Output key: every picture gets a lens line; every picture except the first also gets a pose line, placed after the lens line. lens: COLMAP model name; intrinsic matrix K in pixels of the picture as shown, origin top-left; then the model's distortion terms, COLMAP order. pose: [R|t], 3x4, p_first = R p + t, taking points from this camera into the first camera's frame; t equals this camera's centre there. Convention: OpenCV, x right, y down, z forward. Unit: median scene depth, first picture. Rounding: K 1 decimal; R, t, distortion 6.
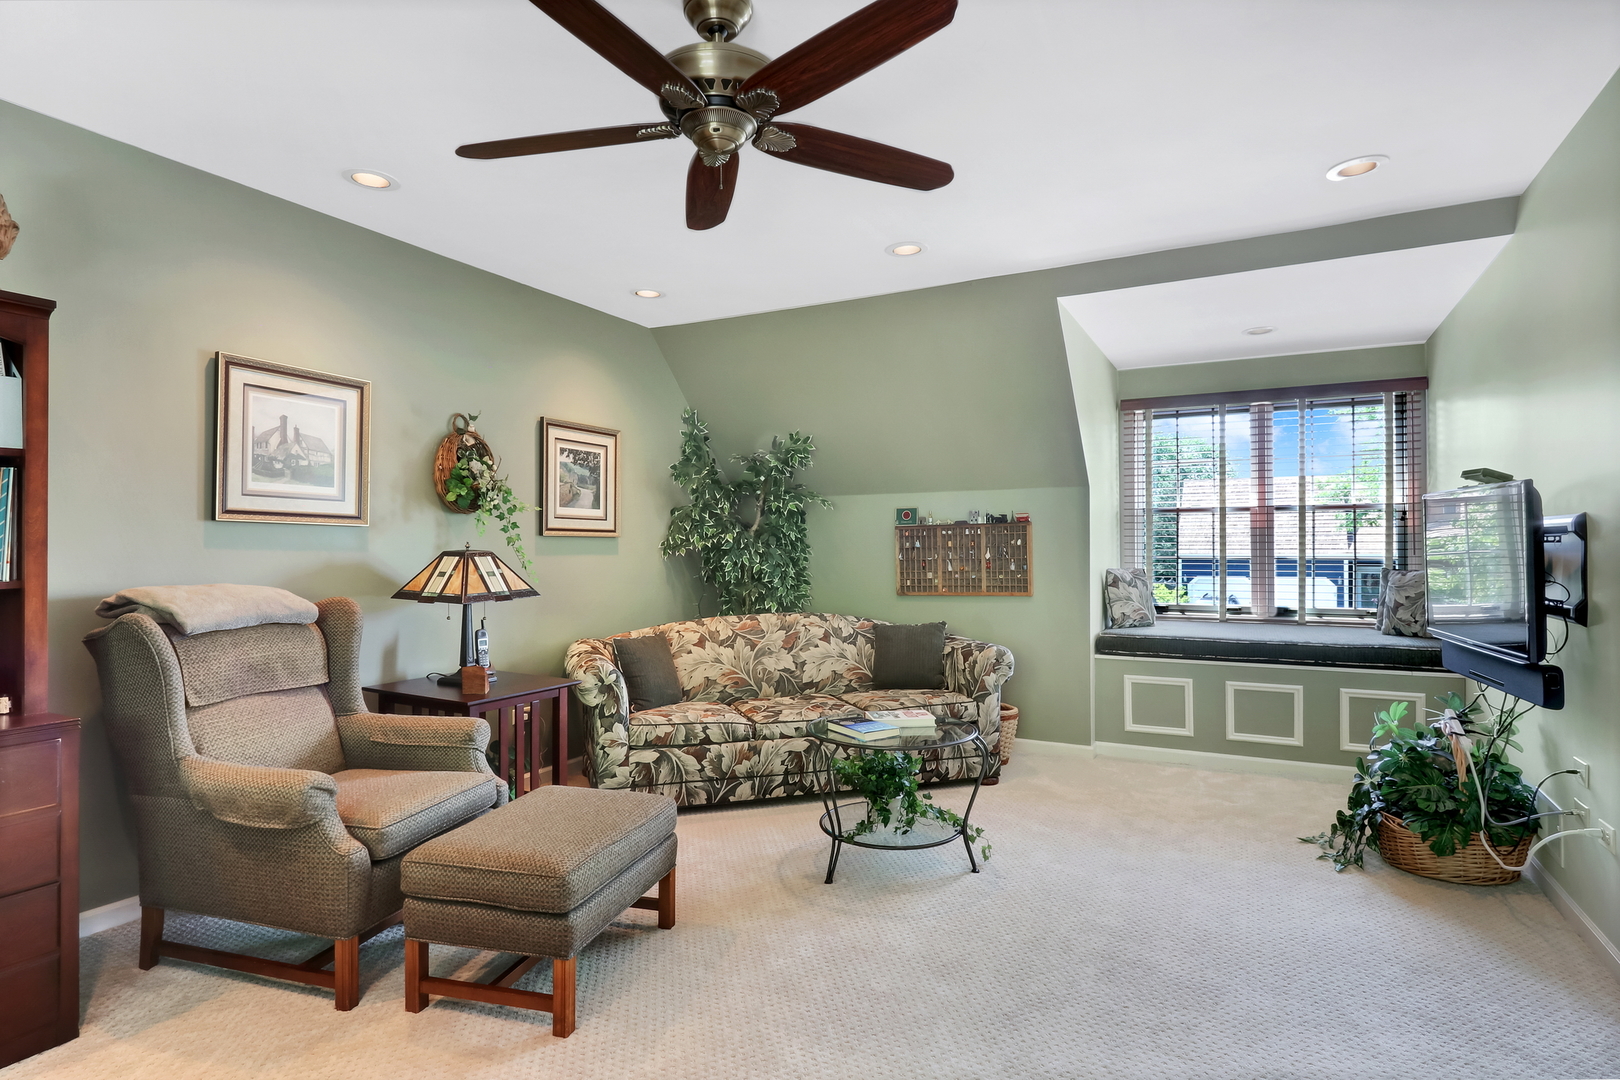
lens RADIAL K [[856.1, 0, 810.0], [0, 856.1, 540.0], [0, 0, 1]] dist [0.000625, 0.000090]
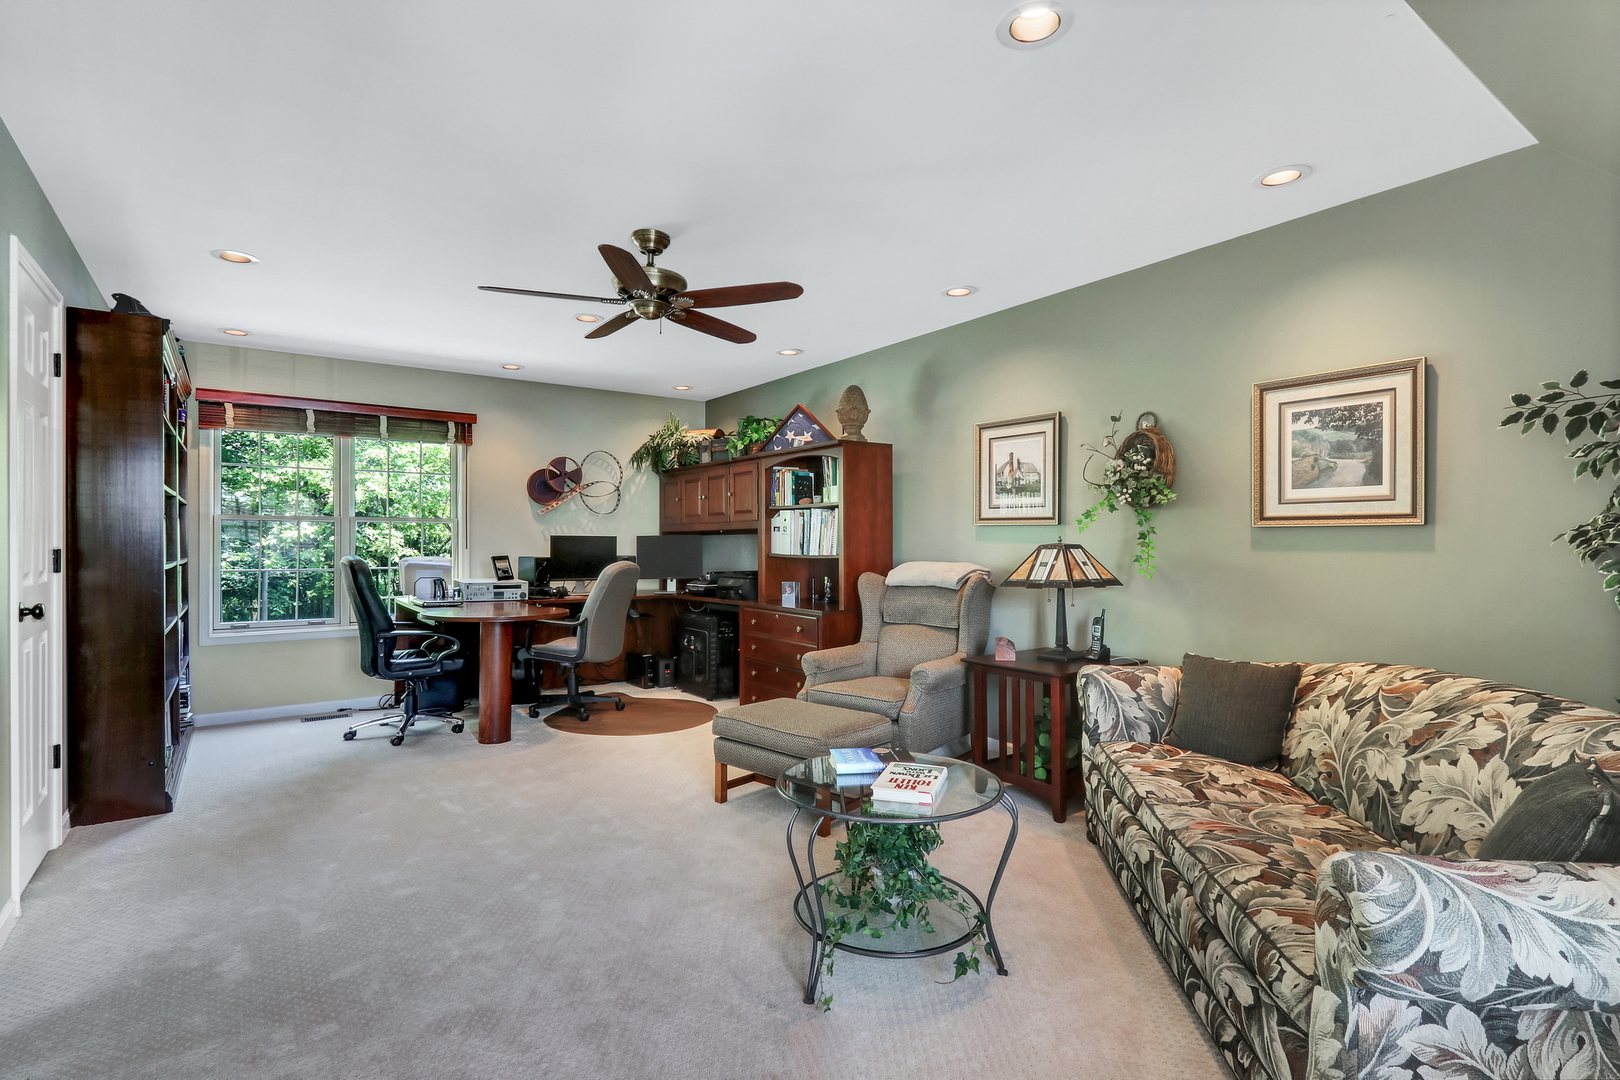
lens RADIAL K [[786.6, 0, 801.3], [0, 786.6, 536.1], [0, 0, 1]] dist [-0.000356, -0.000706]
pose [[-0.447248, -0.000527, -0.894410, 0.550766], [0.014438, 0.999865, -0.007809, 0.003607], [0.894293, -0.016406, -0.447180, 0.913960]]
